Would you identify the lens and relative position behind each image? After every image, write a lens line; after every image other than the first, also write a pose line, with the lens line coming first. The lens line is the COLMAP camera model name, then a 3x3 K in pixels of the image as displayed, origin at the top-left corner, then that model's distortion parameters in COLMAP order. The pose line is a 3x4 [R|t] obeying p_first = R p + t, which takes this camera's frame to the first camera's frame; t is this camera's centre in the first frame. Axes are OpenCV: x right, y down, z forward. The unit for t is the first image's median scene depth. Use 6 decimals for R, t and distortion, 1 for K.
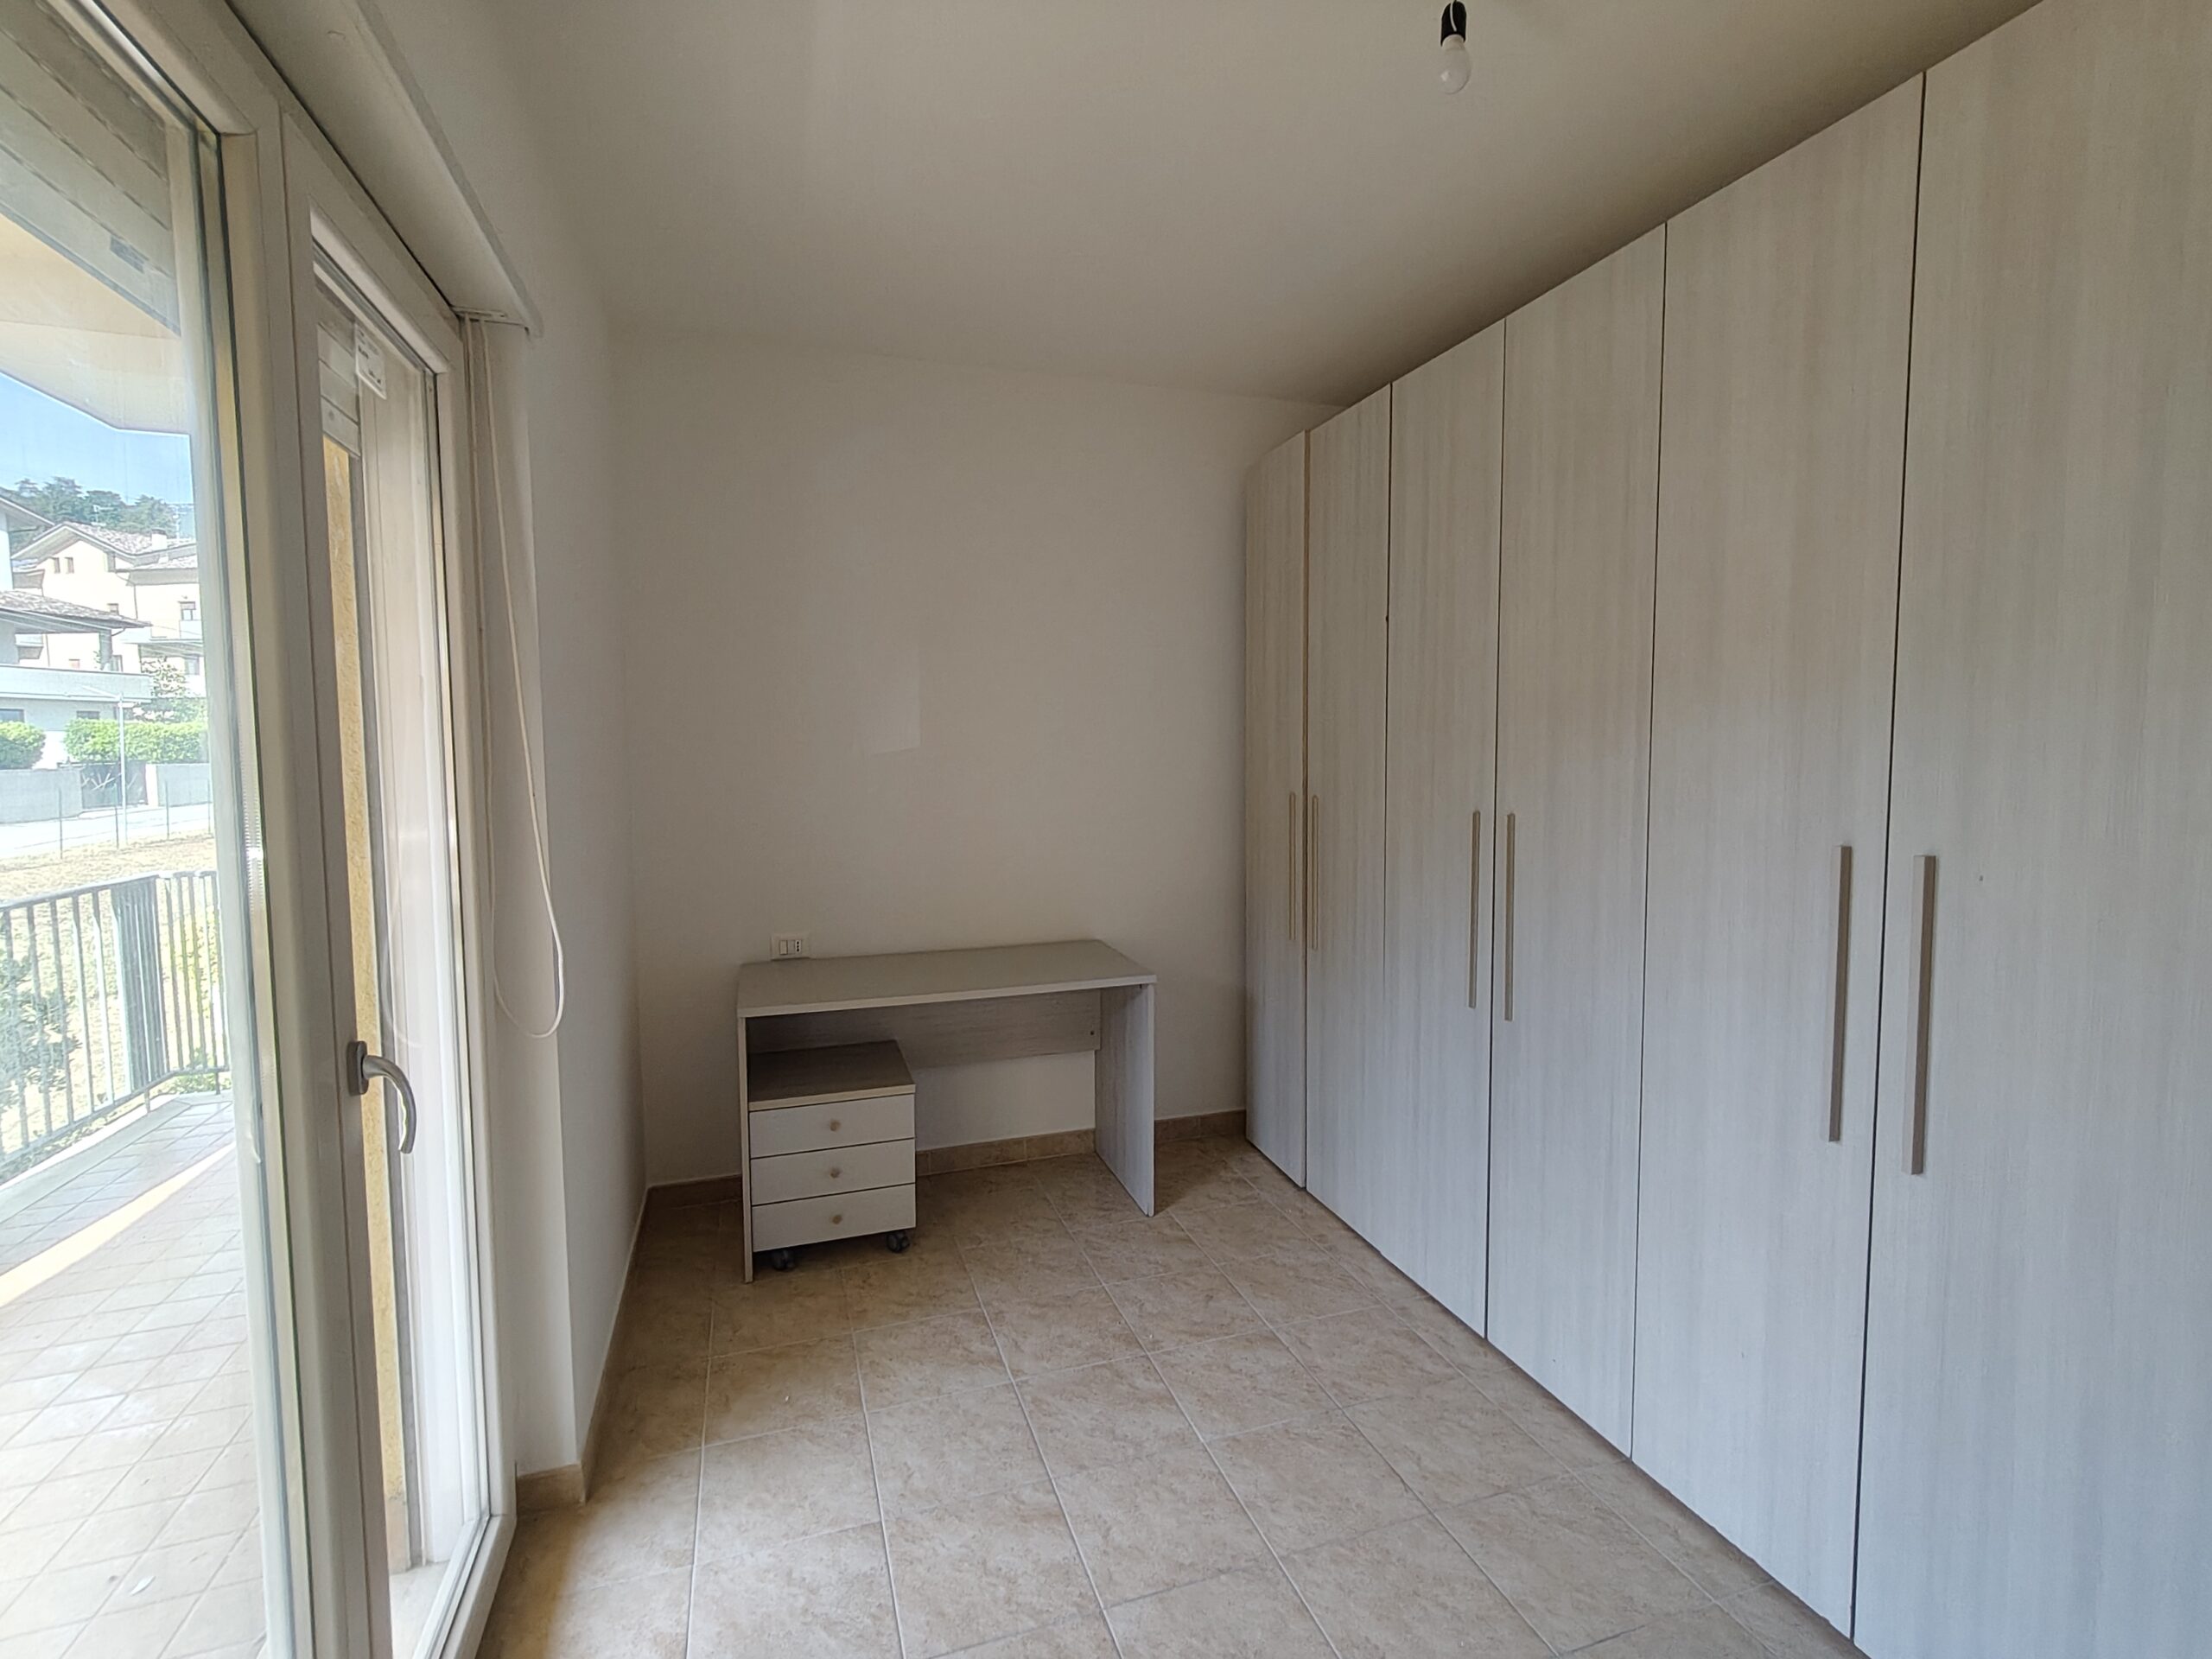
lens RADIAL K [[1051.5, 0, 1100.3], [0, 1051.5, 817.7], [0, 0, 1]] dist [0.014272, 0.000235]
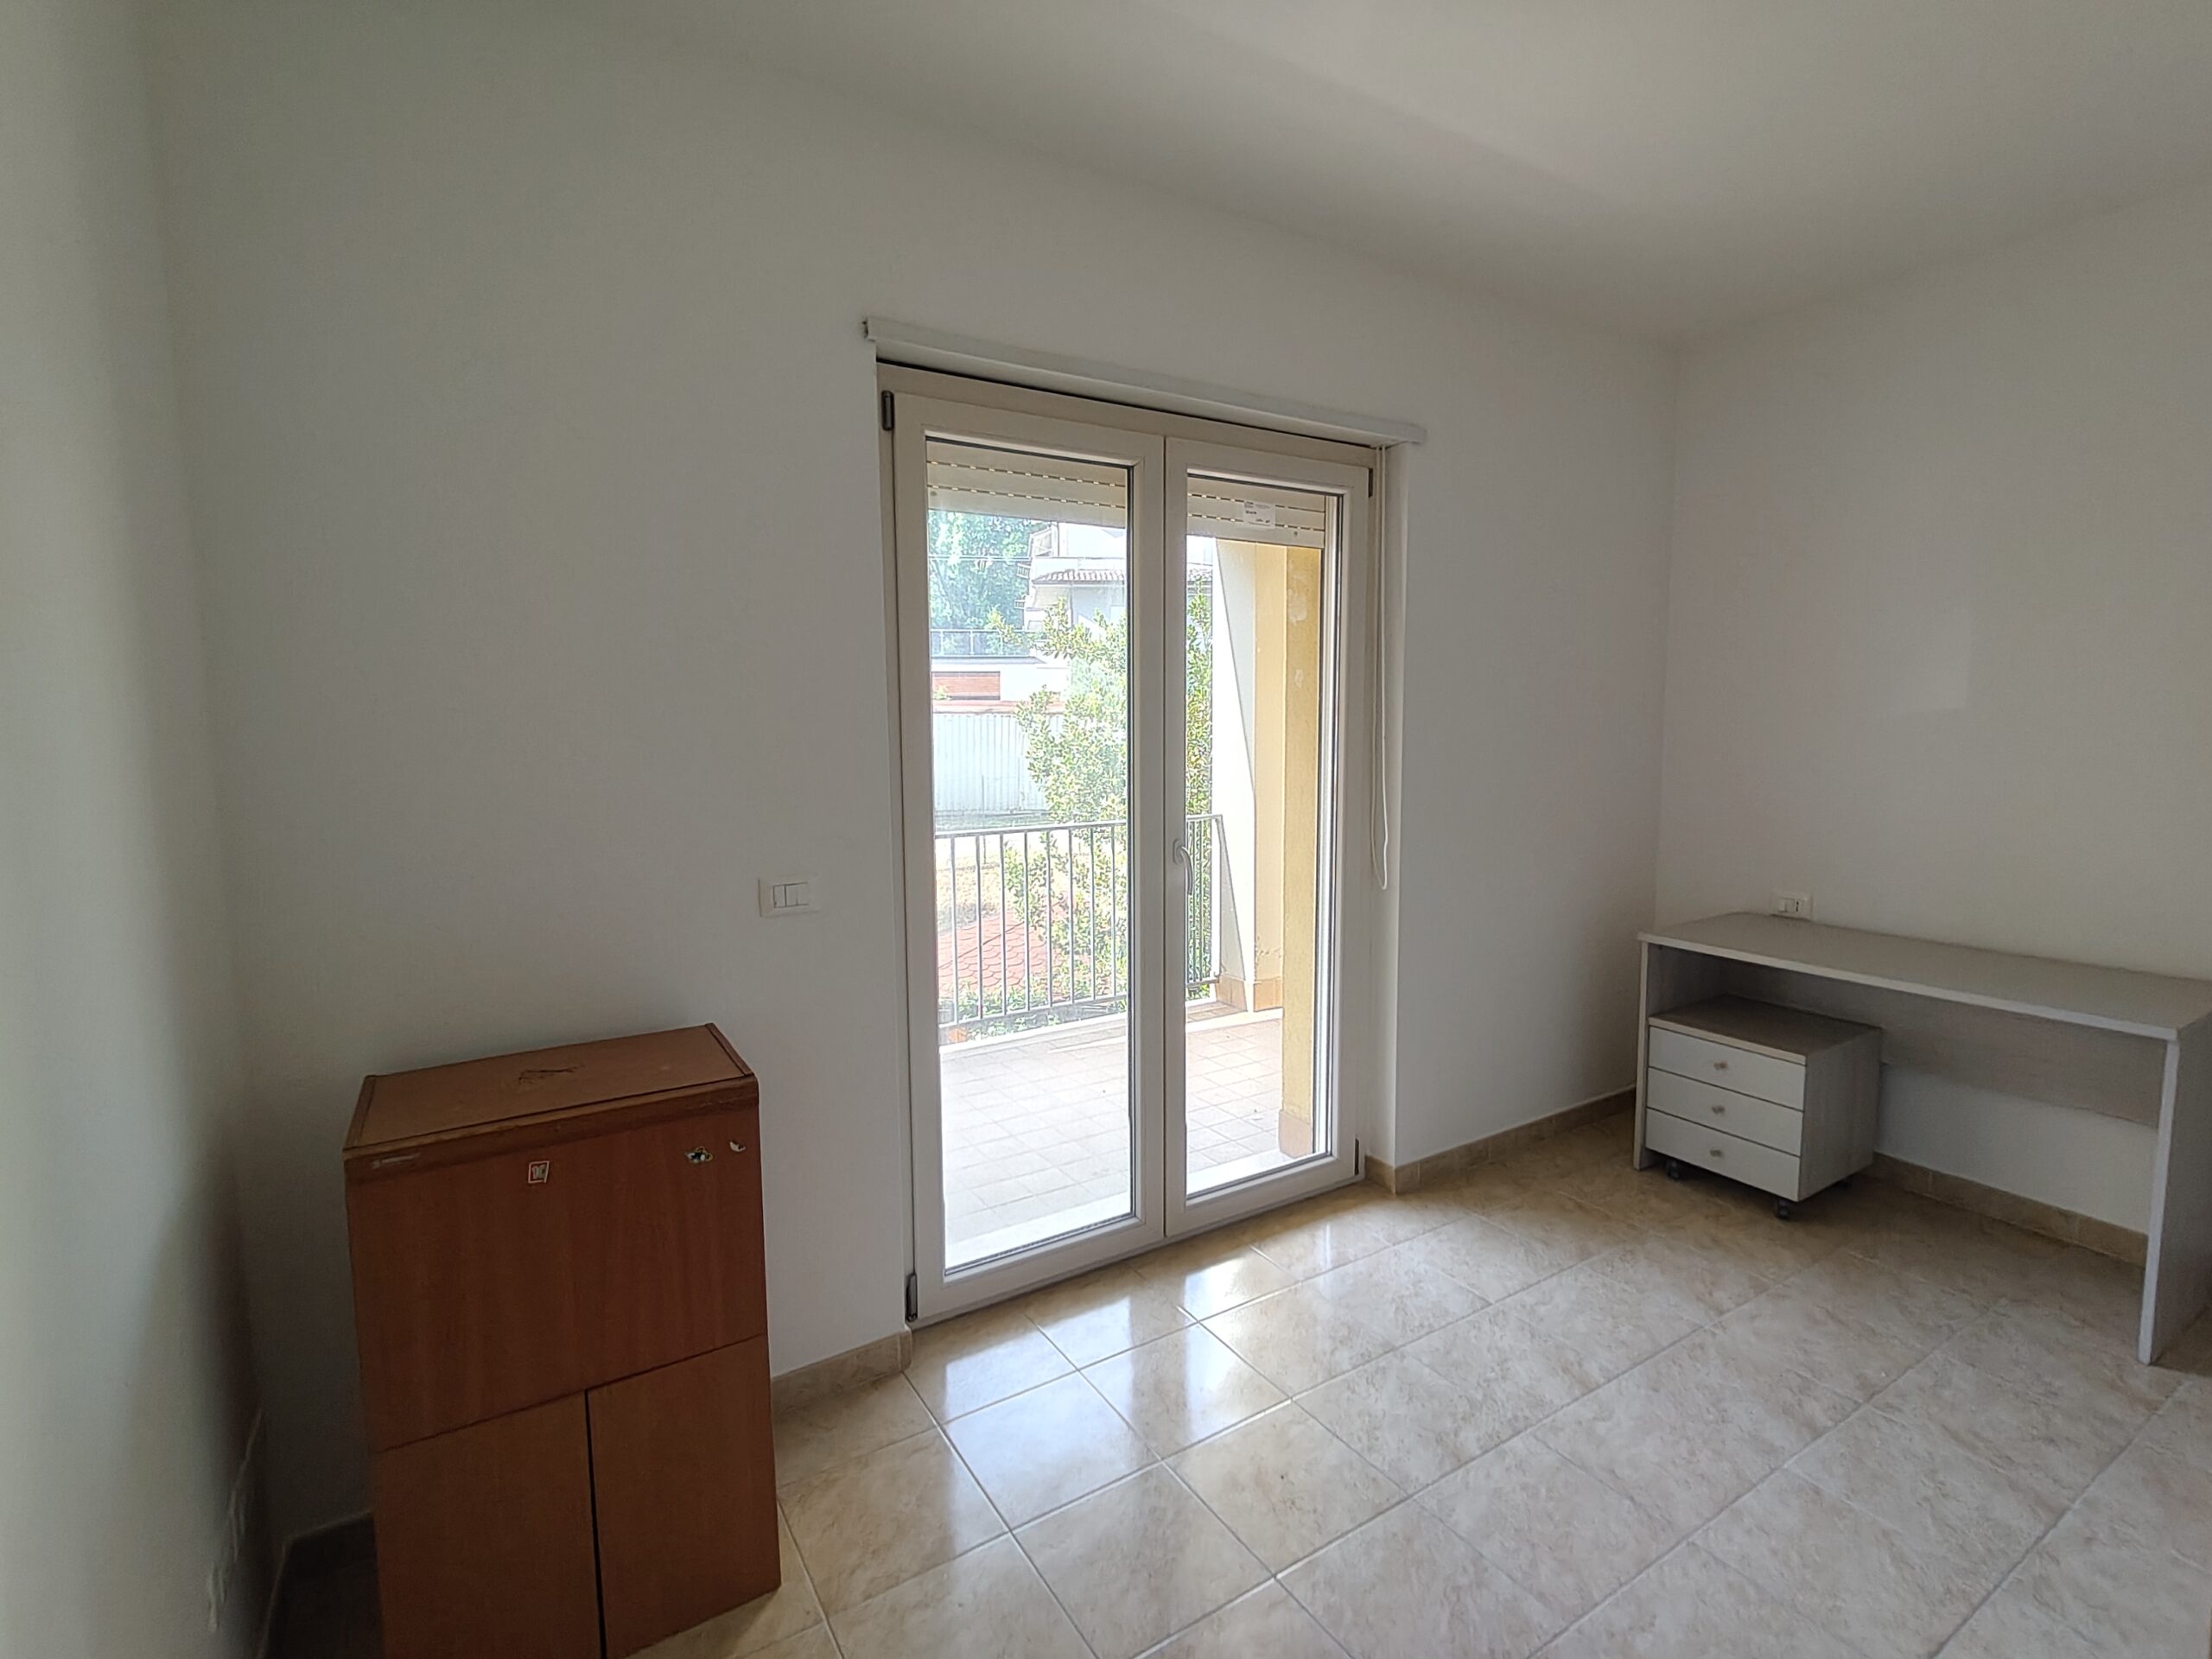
lens RADIAL K [[1029.8, 0, 1124.3], [0, 1029.8, 813.8], [0, 0, 1]] dist [0.002322, -0.000105]
pose [[0.249628, 0.099837, -0.963181, 0.606213], [-0.070434, 0.993908, 0.084767, -0.005200], [0.965777, 0.046681, 0.255139, 0.154928]]
